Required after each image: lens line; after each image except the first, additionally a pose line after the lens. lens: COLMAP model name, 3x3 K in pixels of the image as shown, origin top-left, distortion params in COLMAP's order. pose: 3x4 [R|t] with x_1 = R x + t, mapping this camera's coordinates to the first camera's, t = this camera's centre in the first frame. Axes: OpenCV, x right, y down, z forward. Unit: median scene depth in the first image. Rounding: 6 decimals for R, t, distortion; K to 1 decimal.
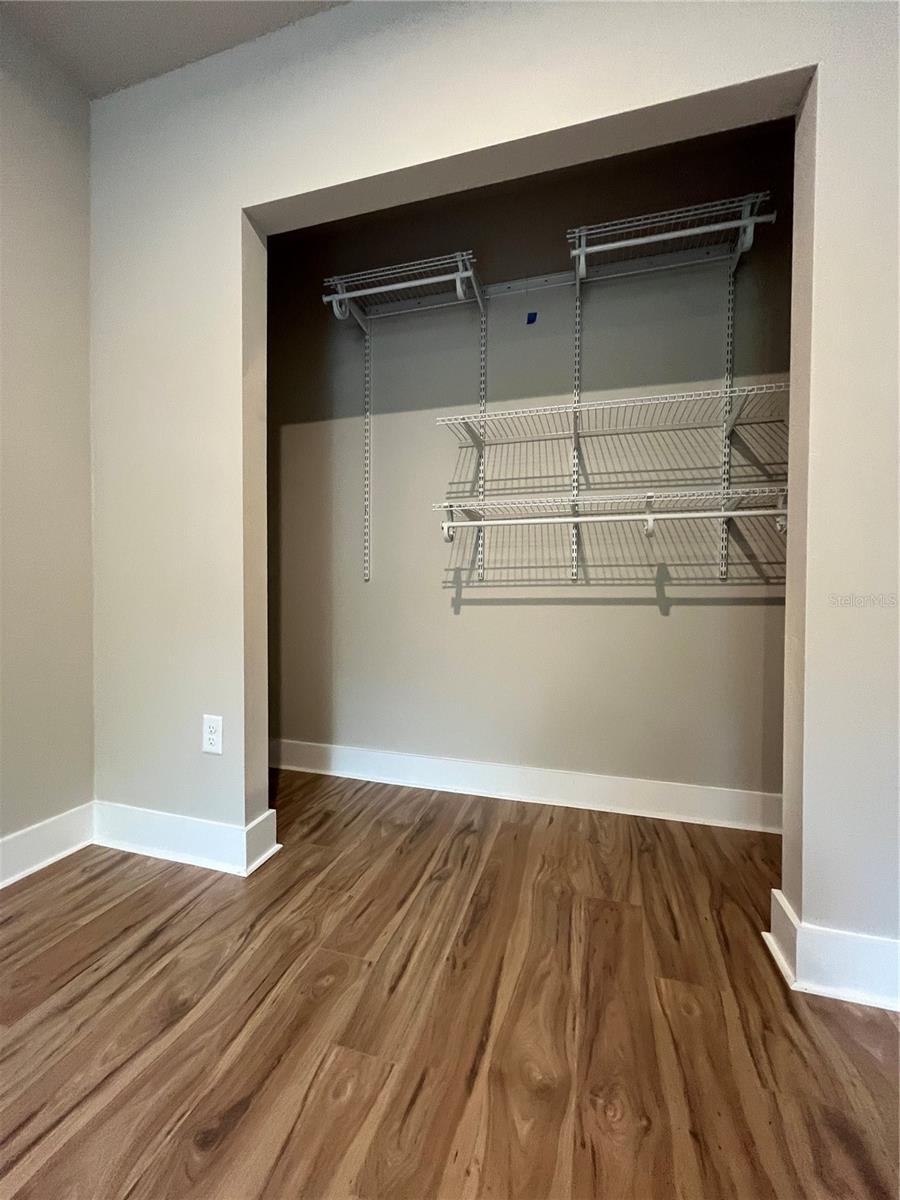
lens RADIAL K [[485.0, 0, 453.6], [0, 485.0, 595.9], [0, 0, 1]] dist [-0.003212, -0.000414]
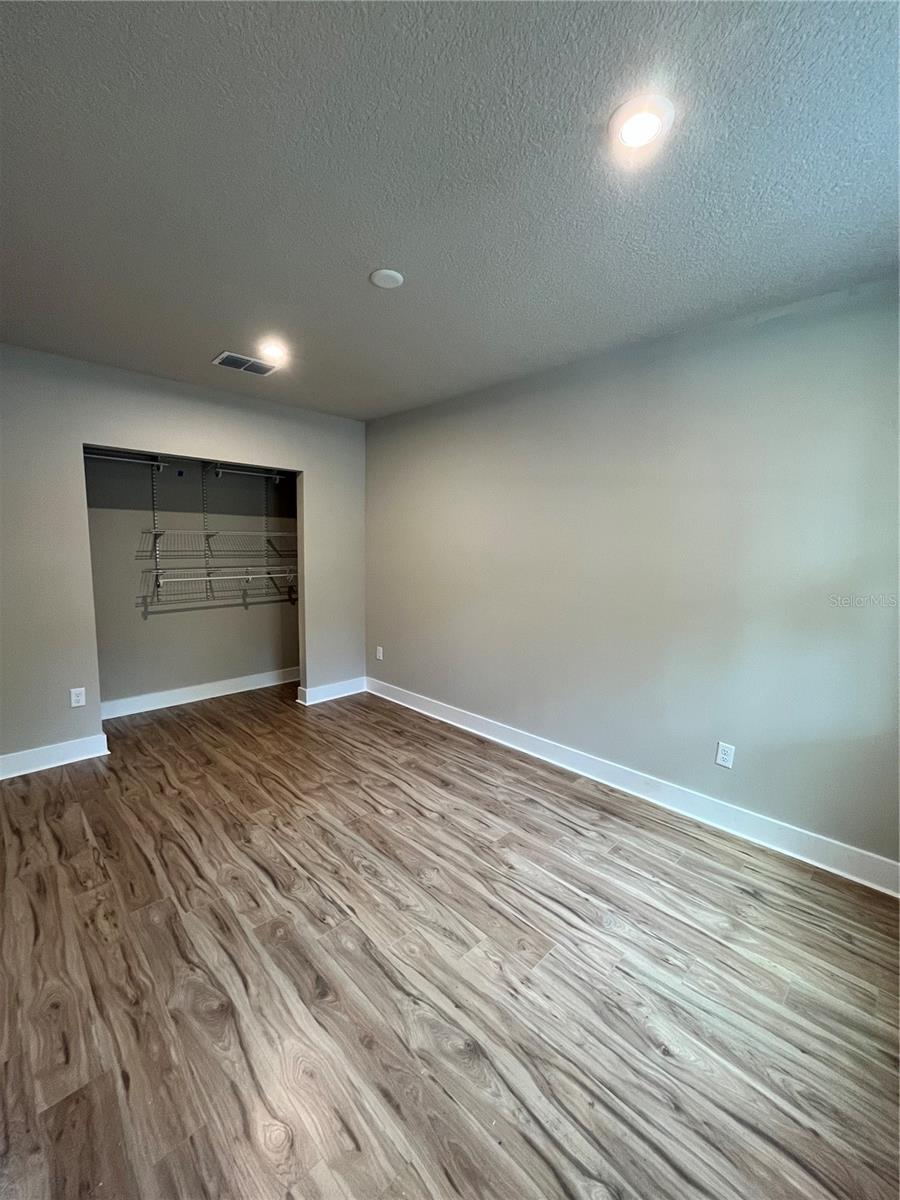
lens RADIAL K [[485.0, 0, 453.6], [0, 485.0, 595.9], [0, 0, 1]] dist [-0.003212, -0.000414]
pose [[0.476029, -0.093355, 0.874461, -1.268217], [0.002445, 0.994486, 0.104838, -0.298810], [-0.879426, -0.047768, 0.473632, -1.143342]]
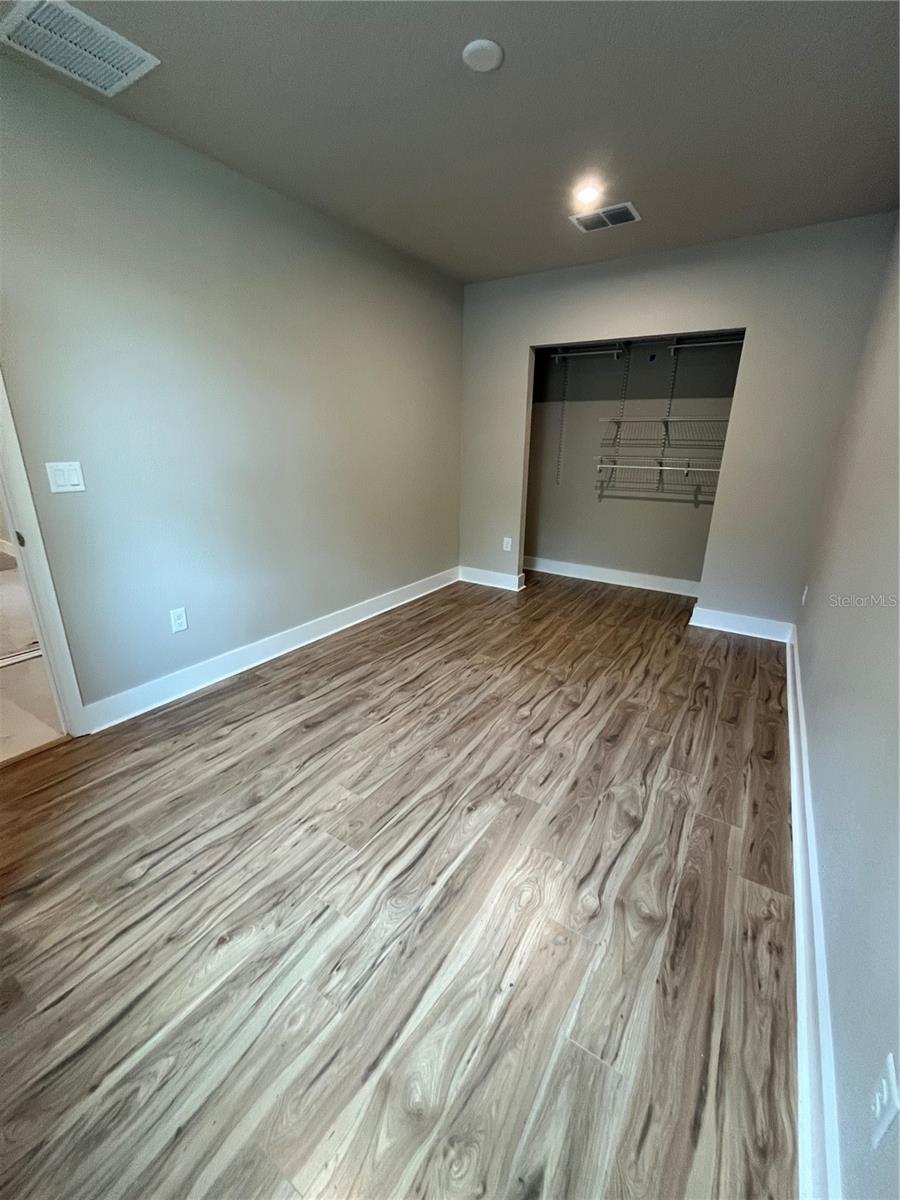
lens RADIAL K [[485.0, 0, 453.6], [0, 485.0, 595.9], [0, 0, 1]] dist [-0.003212, -0.000414]
pose [[0.960365, 0.093794, -0.262493, -0.016017], [-0.013597, 0.956331, 0.291969, -0.220164], [0.278415, -0.276828, 0.919702, -1.547586]]
